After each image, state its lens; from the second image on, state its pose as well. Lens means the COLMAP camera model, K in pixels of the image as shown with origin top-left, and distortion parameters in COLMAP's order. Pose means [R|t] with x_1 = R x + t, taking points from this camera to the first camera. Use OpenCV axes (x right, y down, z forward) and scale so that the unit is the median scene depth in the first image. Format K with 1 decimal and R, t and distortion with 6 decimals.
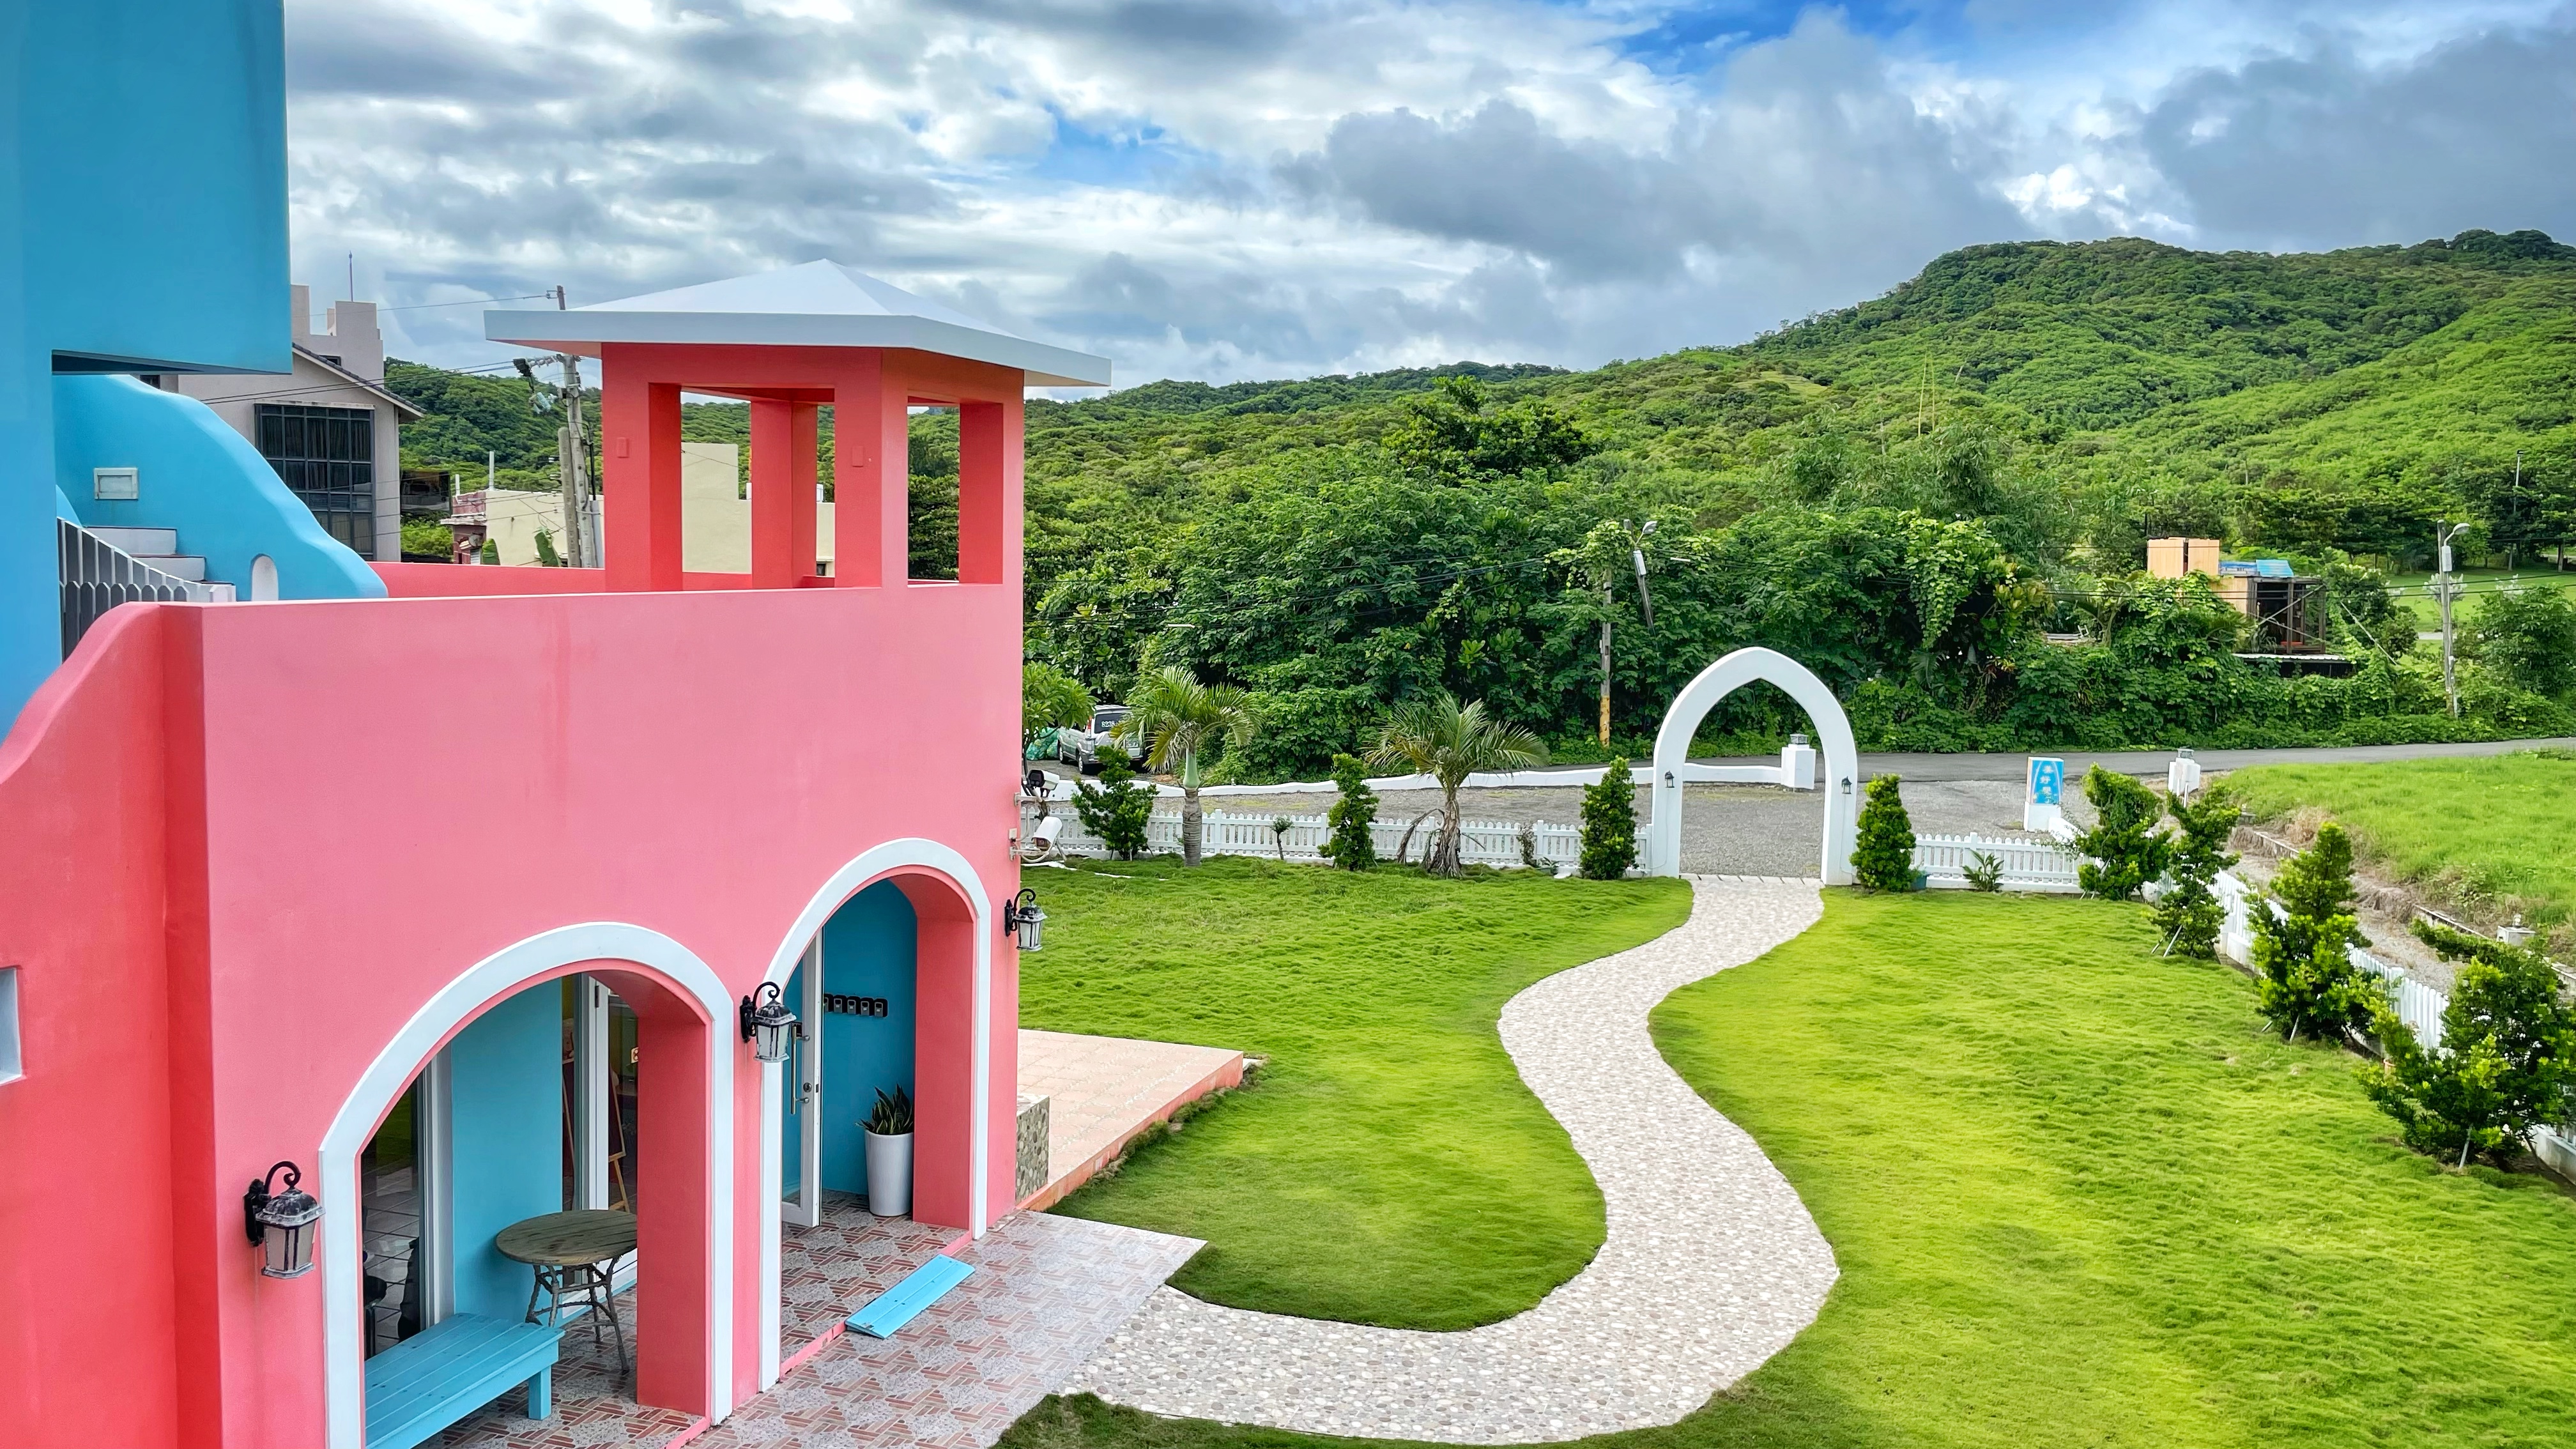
lens RADIAL K [[1959.6, 0, 1289.7], [0, 1959.6, 723.5], [0, 0, 1]] dist [0.097996, -0.139450]
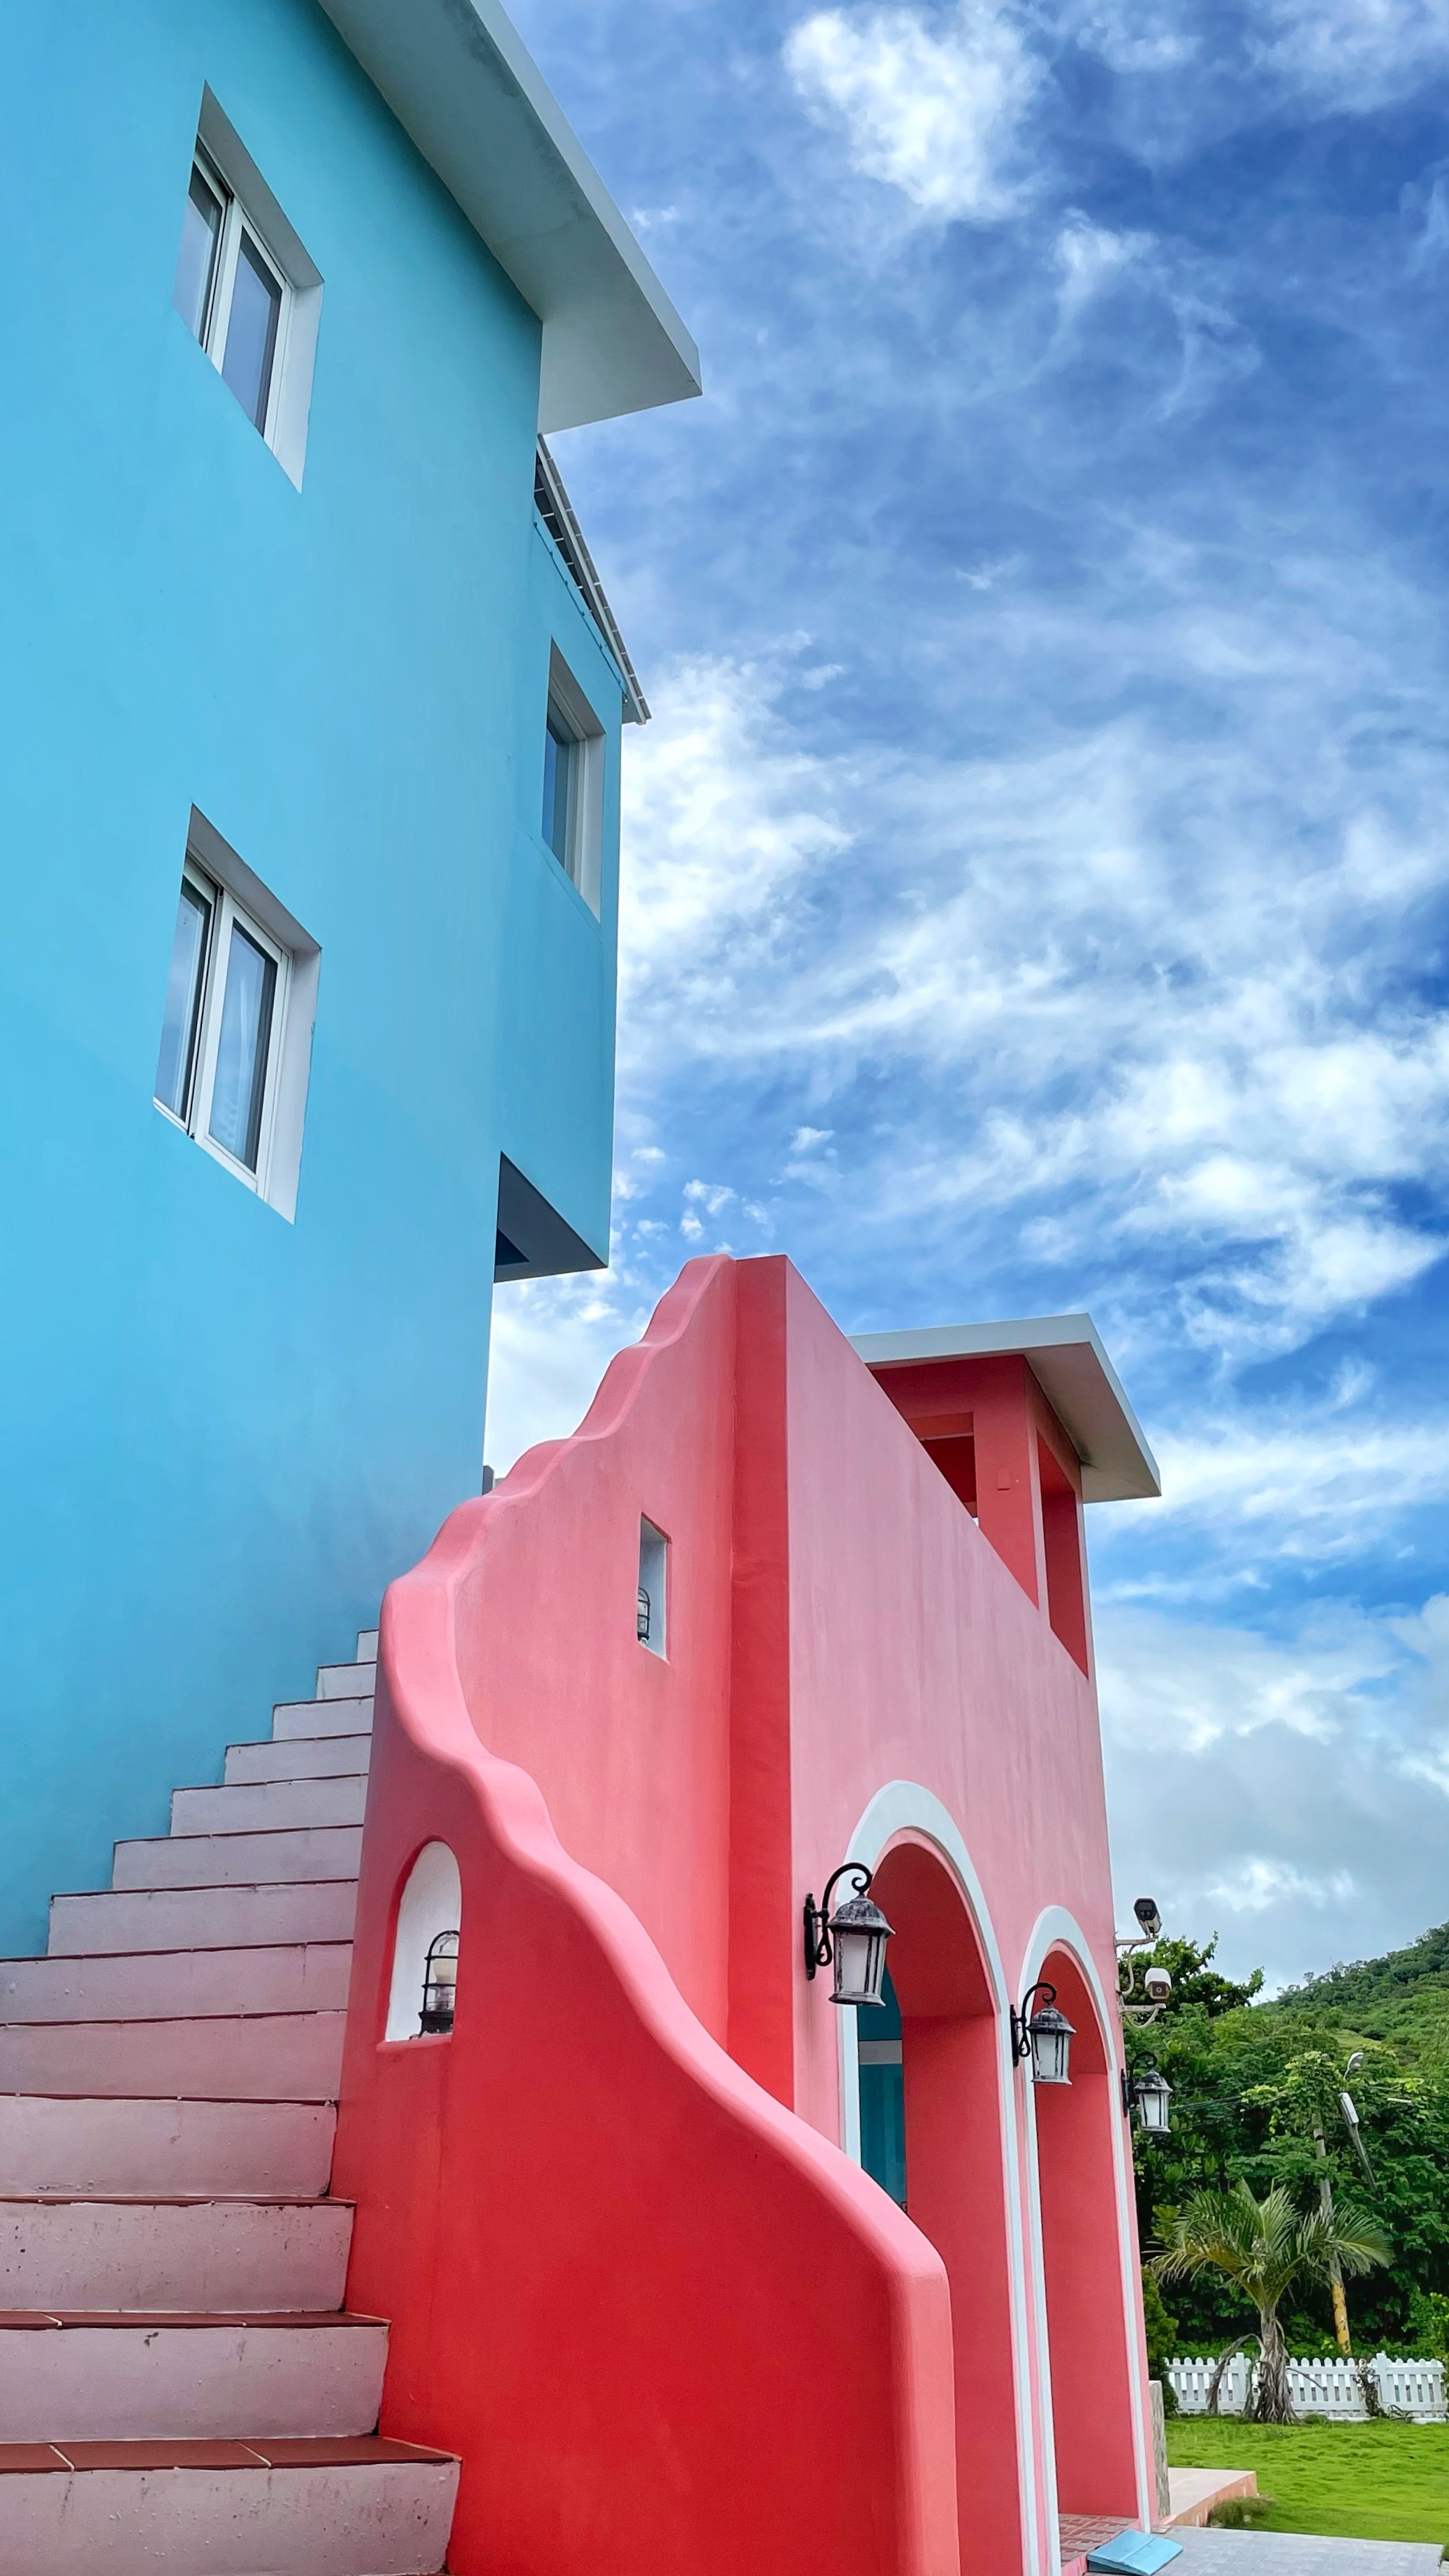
lens RADIAL K [[2147.9, 0, 760.7], [0, 2147.9, 1291.8], [0, 0, 1]] dist [0.105283, -0.110181]
pose [[0.999736, -0.015152, 0.017290, -0.084770], [0.021707, 0.869853, -0.492834, 0.070168], [-0.007573, 0.493079, 0.869952, 0.013138]]
